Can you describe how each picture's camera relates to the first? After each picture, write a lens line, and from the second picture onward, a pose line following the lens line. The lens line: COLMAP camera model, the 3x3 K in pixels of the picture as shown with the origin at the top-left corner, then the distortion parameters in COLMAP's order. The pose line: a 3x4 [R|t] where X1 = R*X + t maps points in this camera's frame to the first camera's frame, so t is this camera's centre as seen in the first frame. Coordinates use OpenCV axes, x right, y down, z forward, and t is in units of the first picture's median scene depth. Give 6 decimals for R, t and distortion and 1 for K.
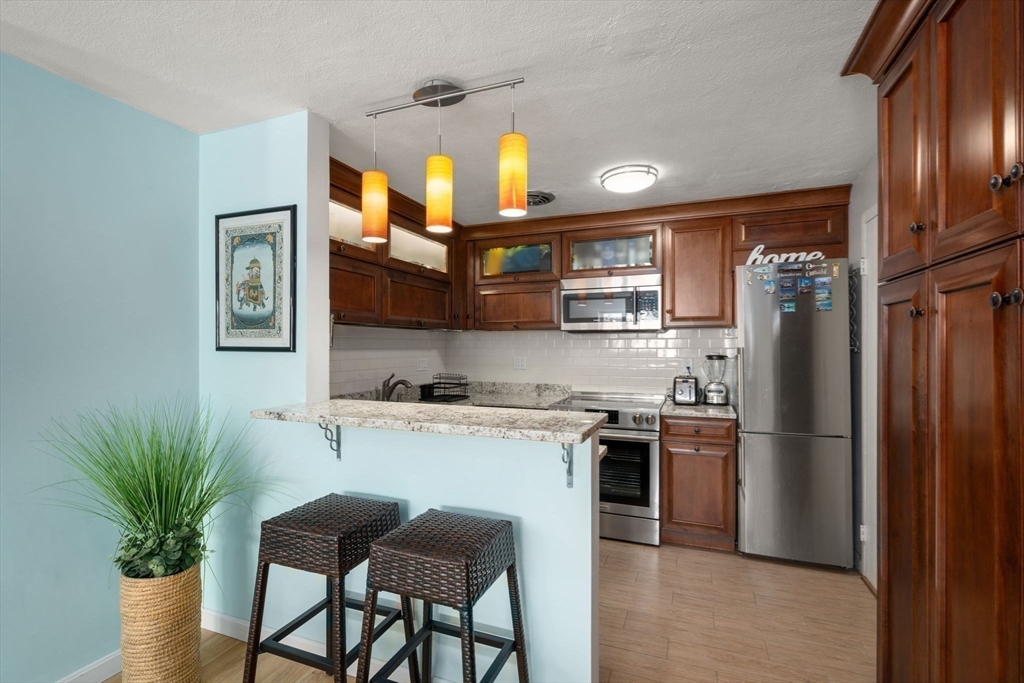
lens RADIAL K [[469.9, 0, 514.3], [0, 469.9, 341.8], [0, 0, 1]] dist [-0.003091, 0.000610]
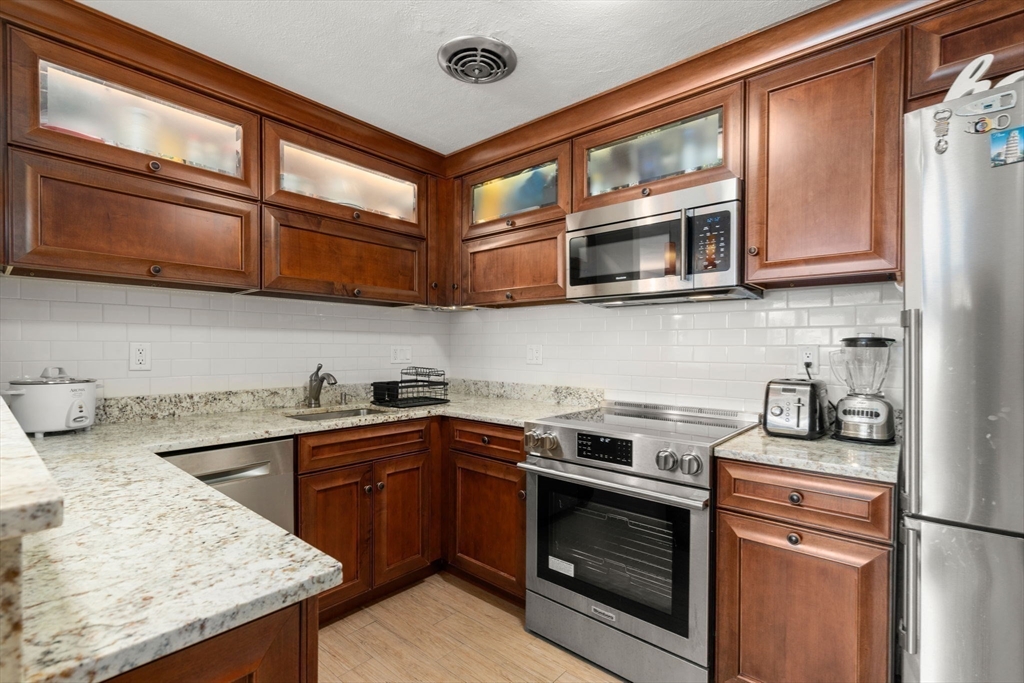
lens RADIAL K [[469.9, 0, 510.6], [0, 469.9, 351.9], [0, 0, 1]] dist [-0.003091, 0.000610]
pose [[0.942395, 0.008154, -0.334403, 0.246938], [-0.002665, 0.999854, 0.016870, 0.036065], [0.334491, -0.015007, 0.942279, 0.426274]]
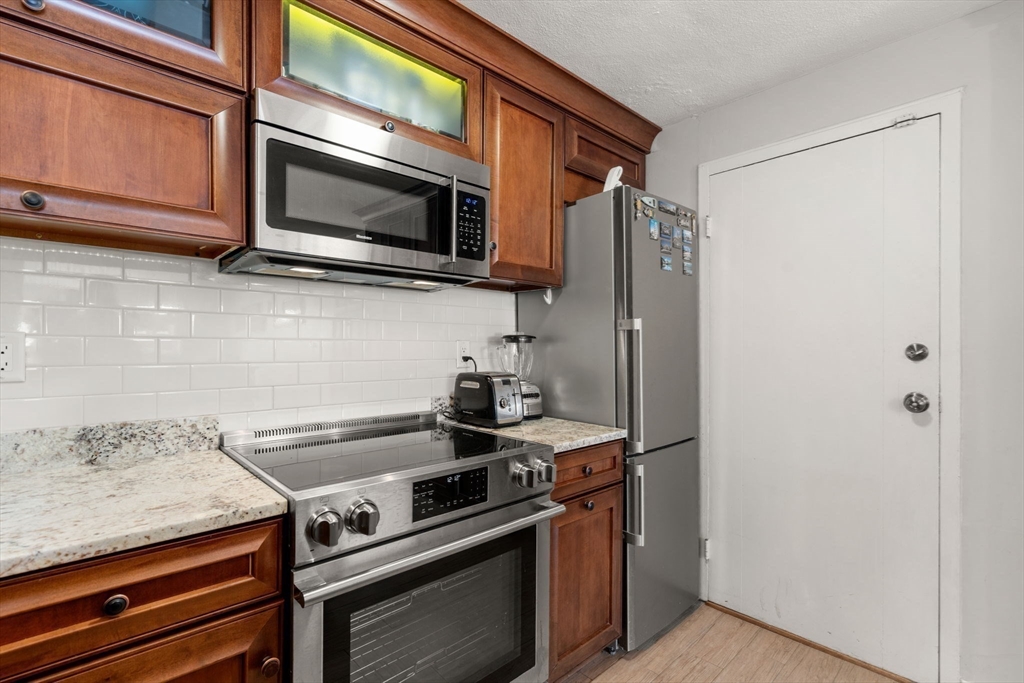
lens RADIAL K [[469.9, 0, 508.3], [0, 469.9, 345.2], [0, 0, 1]] dist [-0.003091, 0.000610]
pose [[0.437853, 0.002998, 0.899042, -0.116943], [-0.013029, 0.999911, 0.003011, 0.039597], [-0.898952, -0.013032, 0.437853, 0.748021]]
